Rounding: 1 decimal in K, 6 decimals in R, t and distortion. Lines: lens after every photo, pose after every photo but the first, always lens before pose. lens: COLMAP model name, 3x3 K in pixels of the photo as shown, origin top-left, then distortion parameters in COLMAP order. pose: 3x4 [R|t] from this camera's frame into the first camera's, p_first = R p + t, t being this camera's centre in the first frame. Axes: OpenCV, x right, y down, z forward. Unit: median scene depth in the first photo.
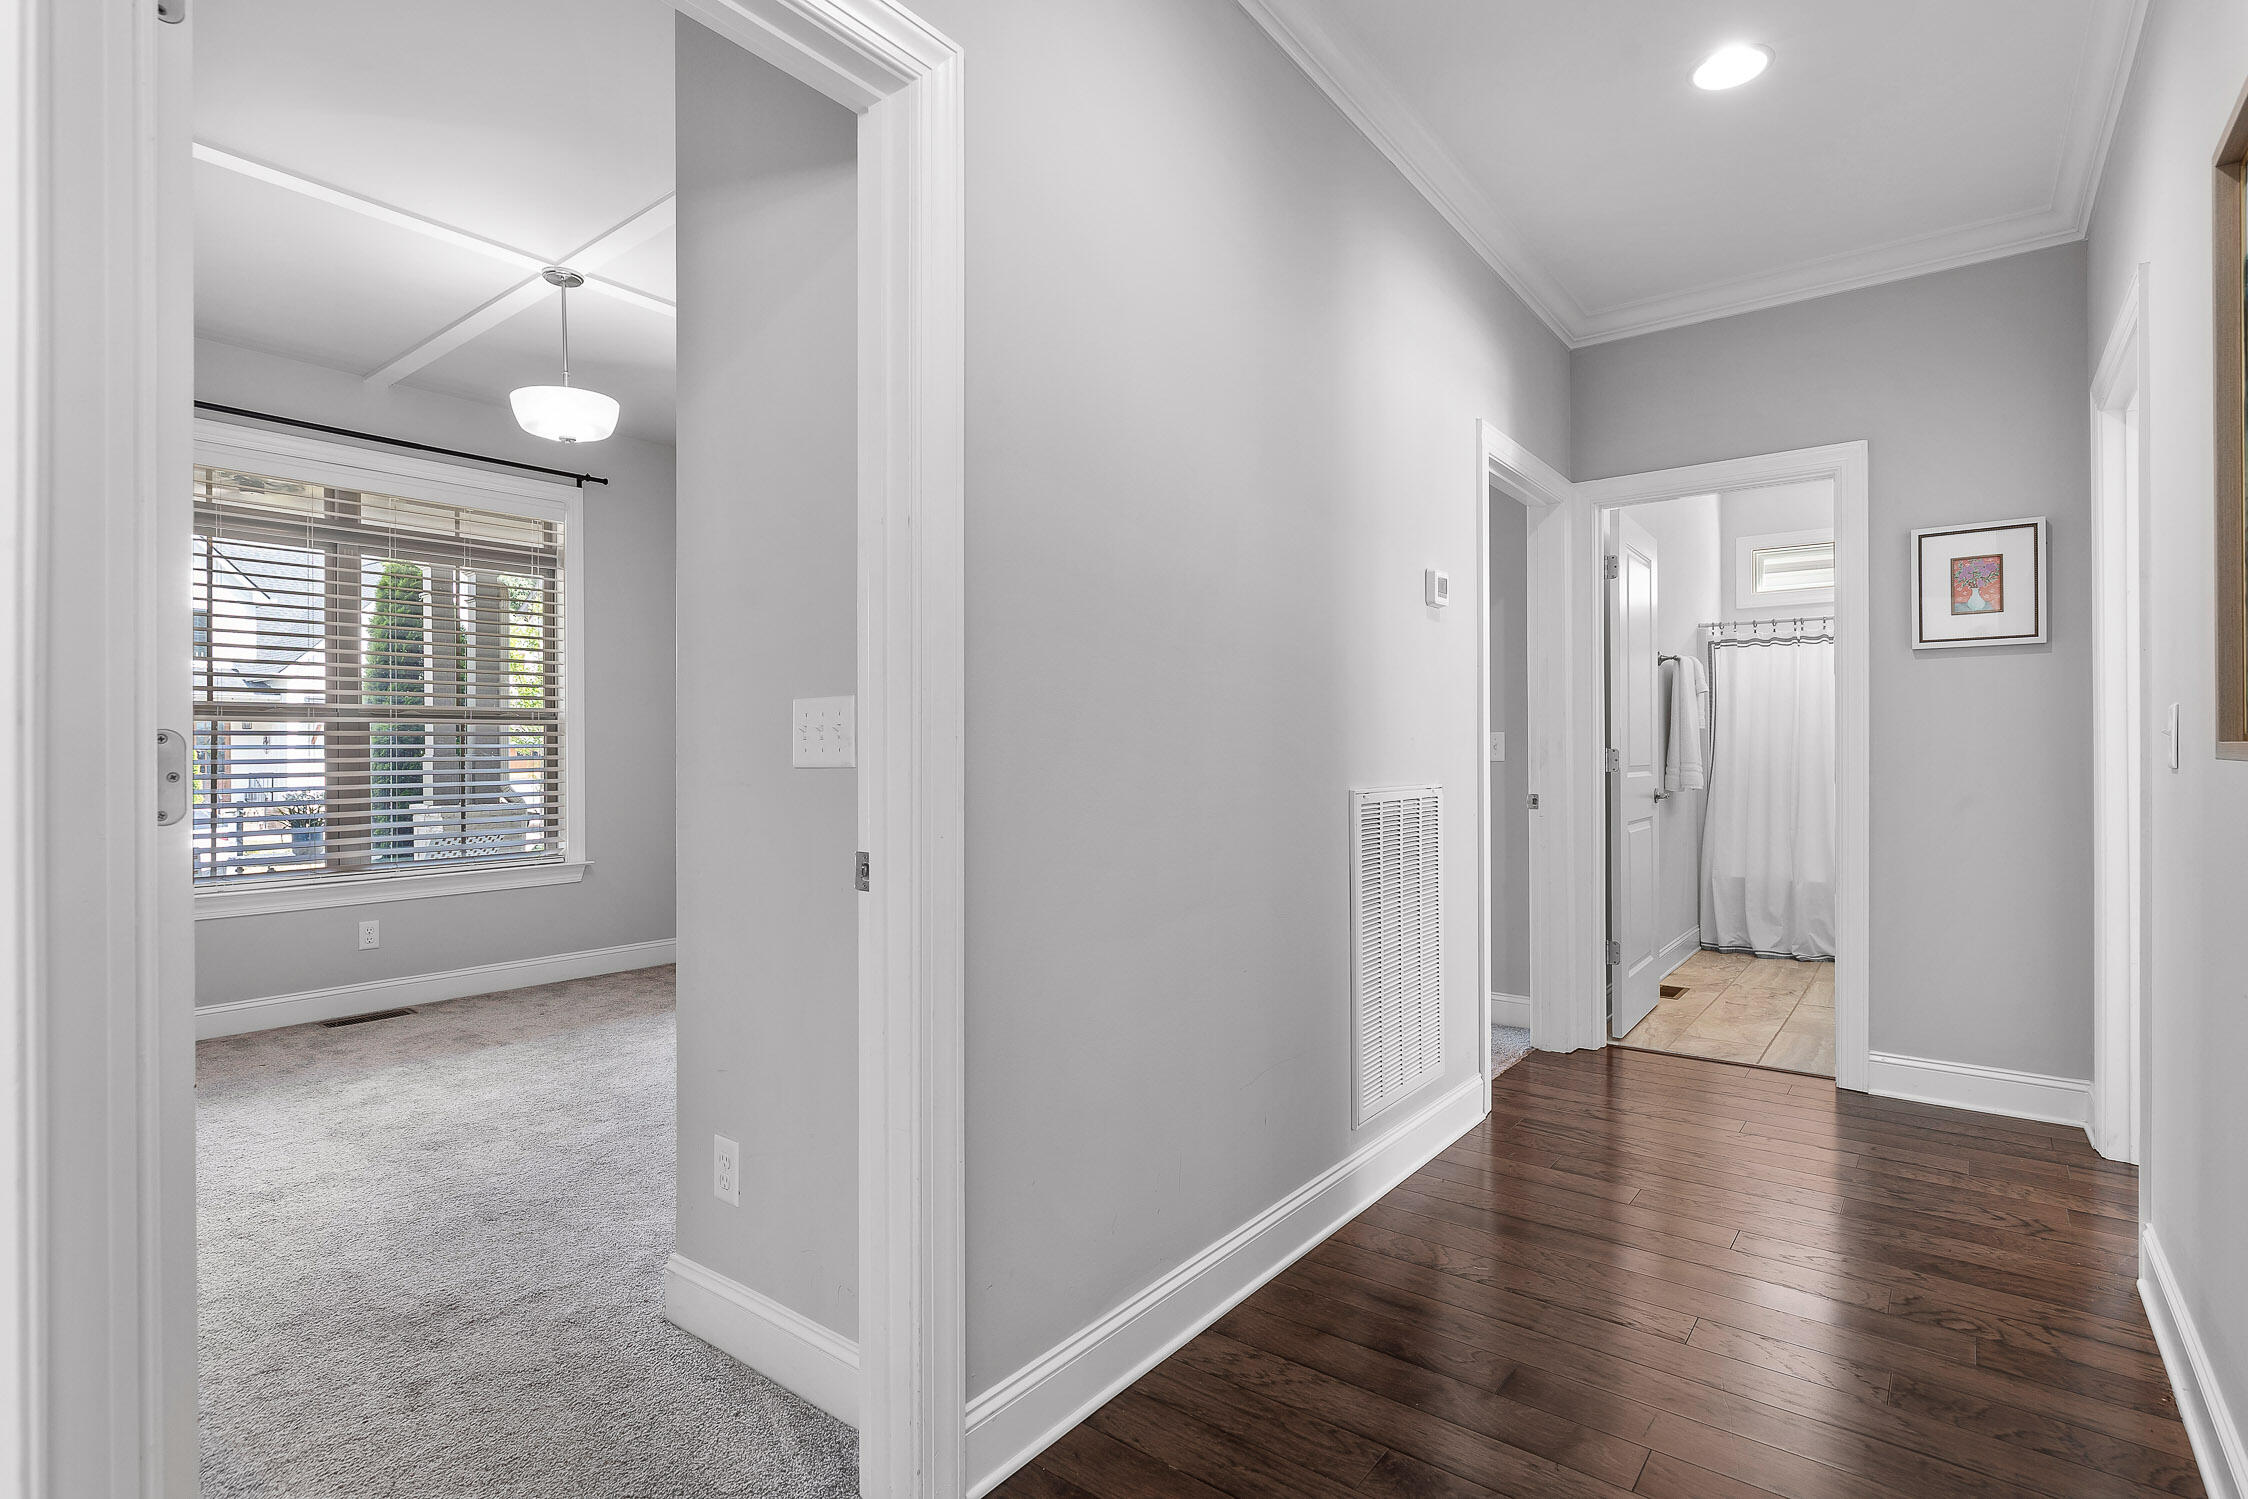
lens RADIAL K [[1080.7, 0, 1120.8], [0, 1080.7, 767.3], [0, 0, 1]] dist [-0.001861, -0.000388]
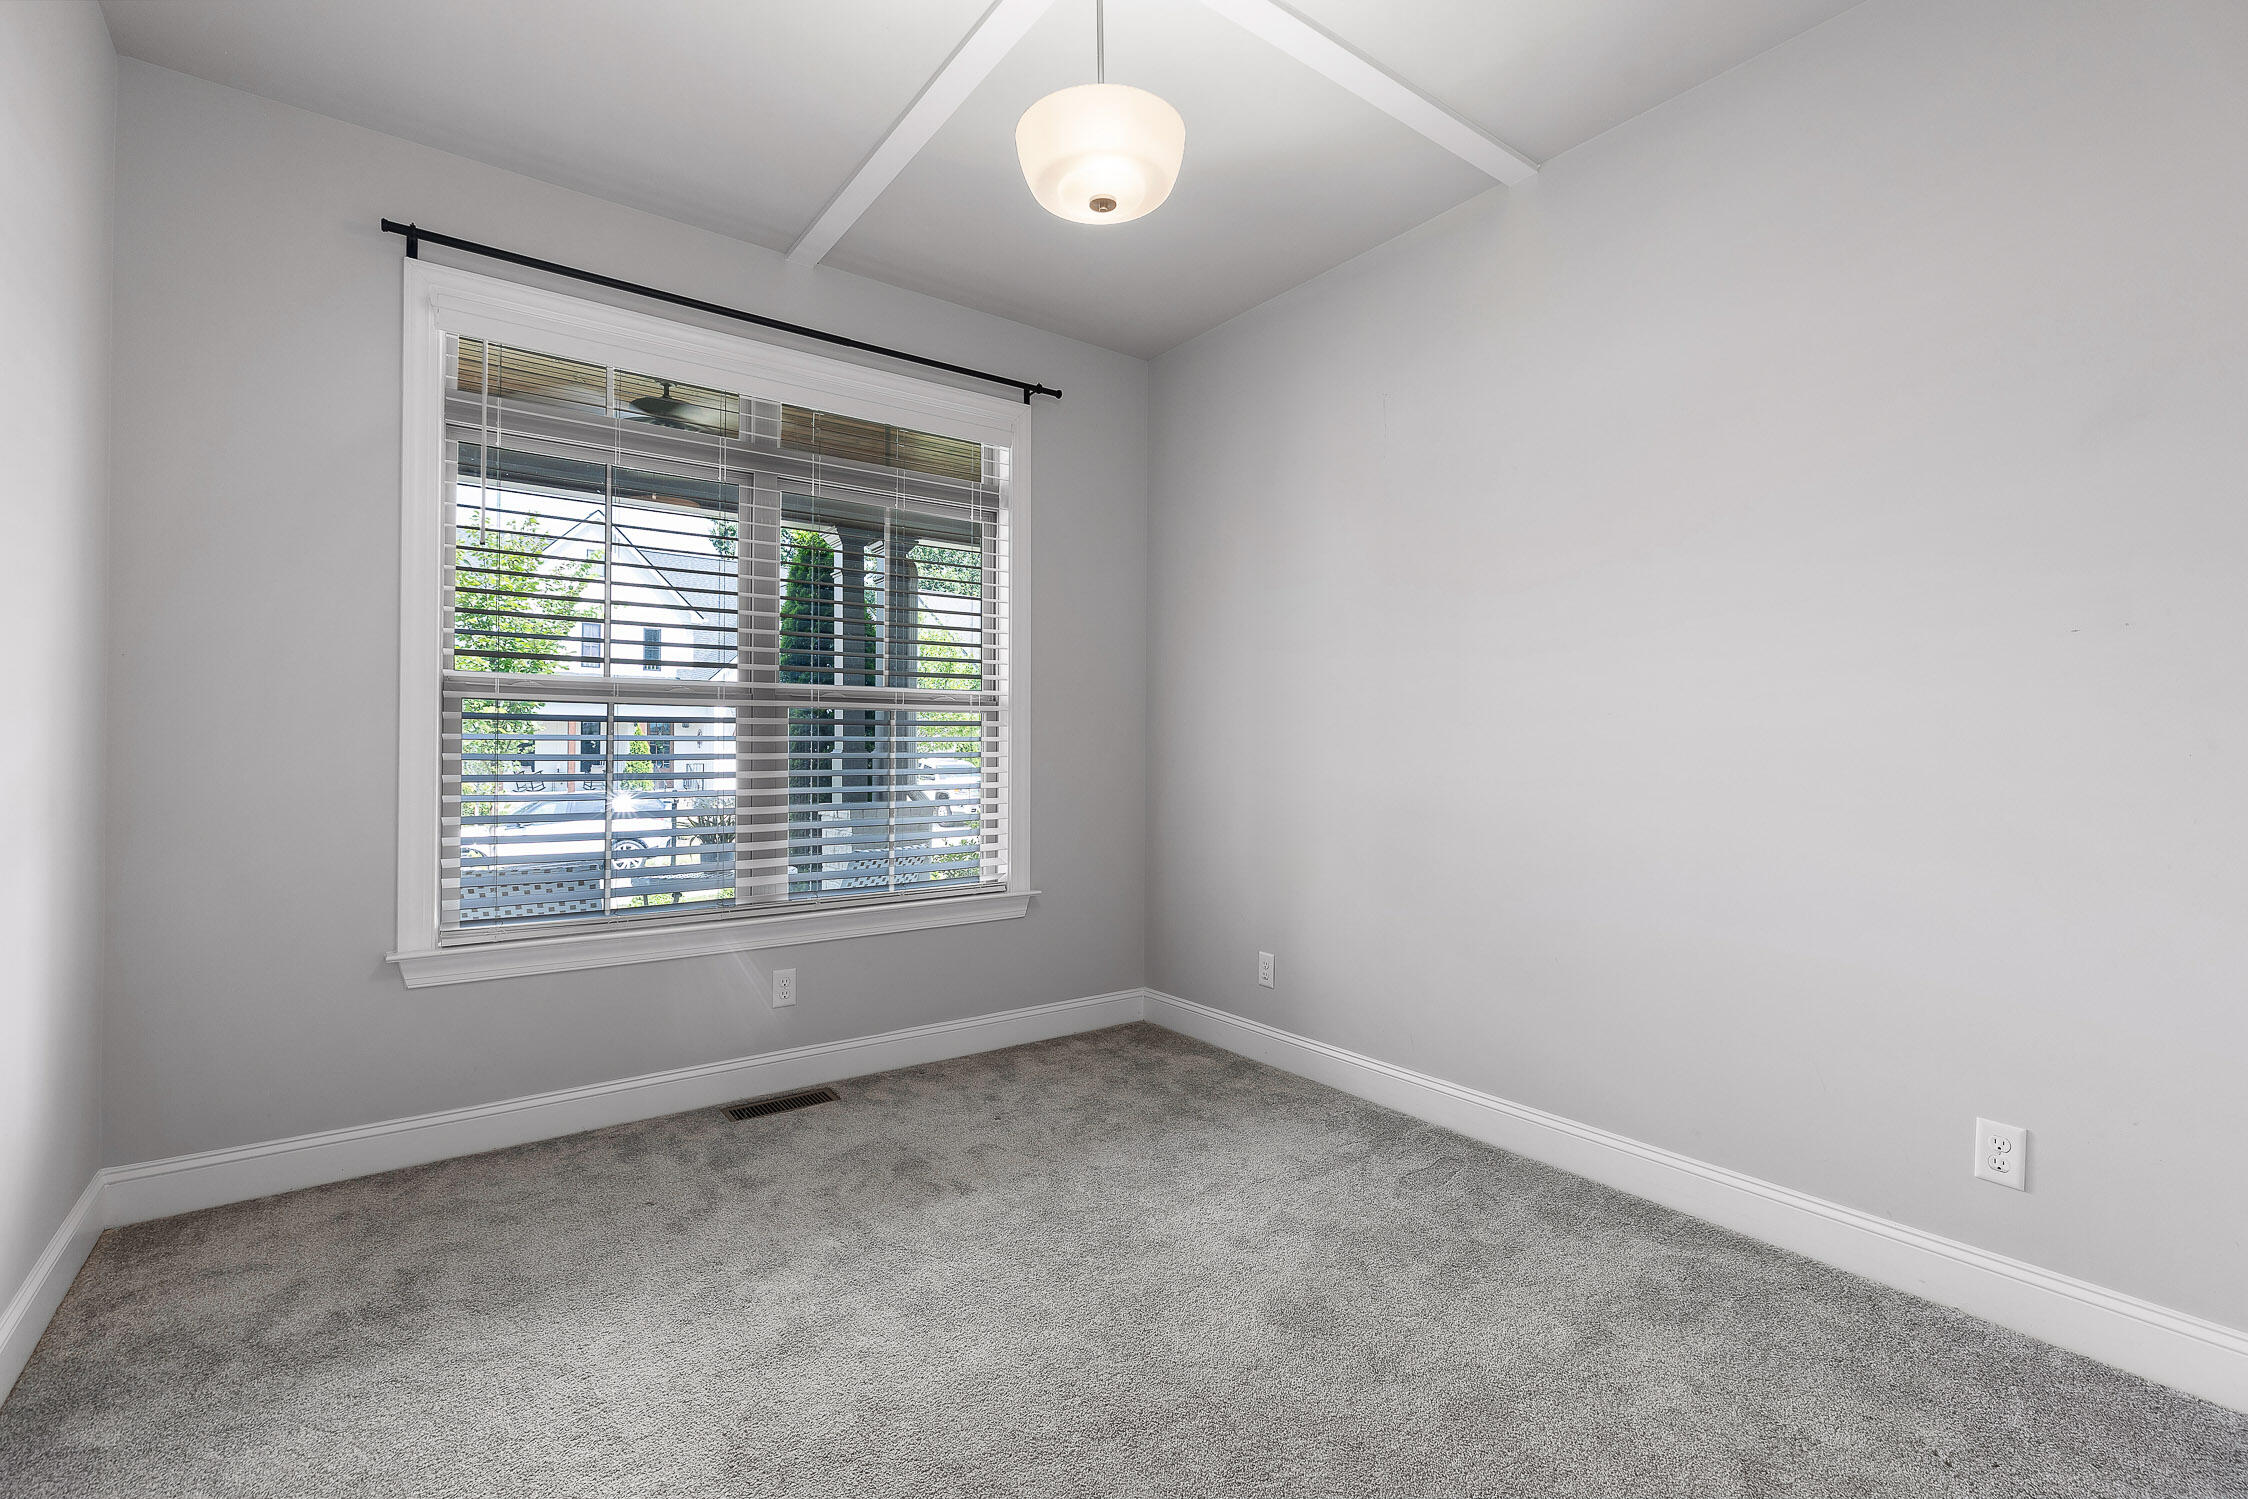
lens RADIAL K [[1028.5, 0, 1133.3], [0, 1028.5, 754.6], [0, 0, 1]] dist [0.005059, 0.000057]
pose [[0.963241, 0.003604, -0.268614, -0.259081], [-0.006167, 0.999943, -0.008697, -0.003767], [0.268567, 0.010034, 0.963209, 0.357766]]
